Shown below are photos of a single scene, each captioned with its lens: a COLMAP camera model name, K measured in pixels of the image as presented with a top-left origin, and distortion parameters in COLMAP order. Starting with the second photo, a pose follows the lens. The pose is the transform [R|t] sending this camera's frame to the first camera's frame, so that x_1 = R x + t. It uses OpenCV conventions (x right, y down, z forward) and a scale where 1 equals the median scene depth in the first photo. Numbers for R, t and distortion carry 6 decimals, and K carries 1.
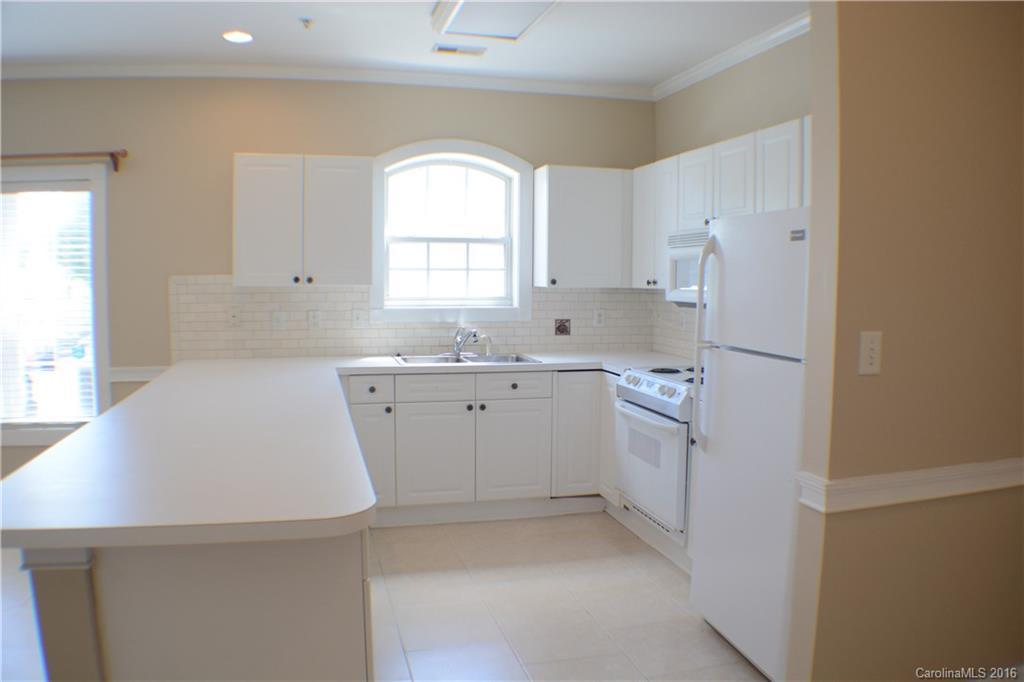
lens RADIAL K [[762.1, 0, 512.0], [0, 762.1, 341.0], [0, 0, 1]] dist [-0.176202, 0.007136]
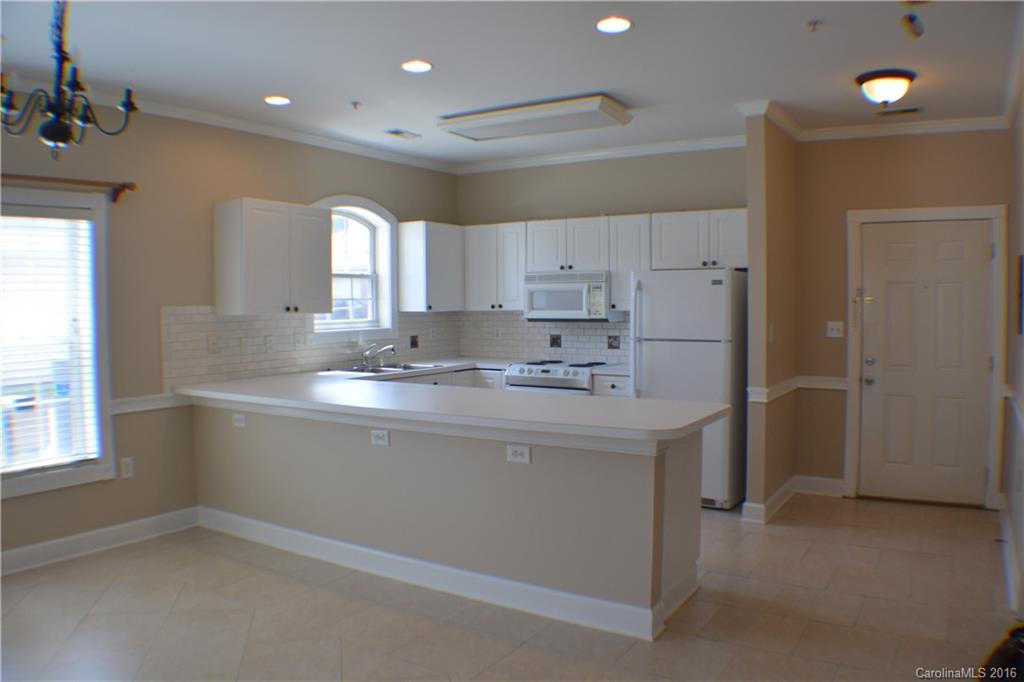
lens RADIAL K [[762.1, 0, 512.0], [0, 762.1, 341.0], [0, 0, 1]] dist [-0.176202, 0.007136]
pose [[0.736242, -0.046511, 0.675118, -0.782633], [0.067781, 0.997687, -0.005184, -0.001636], [-0.673315, 0.049576, 0.737692, -0.097278]]
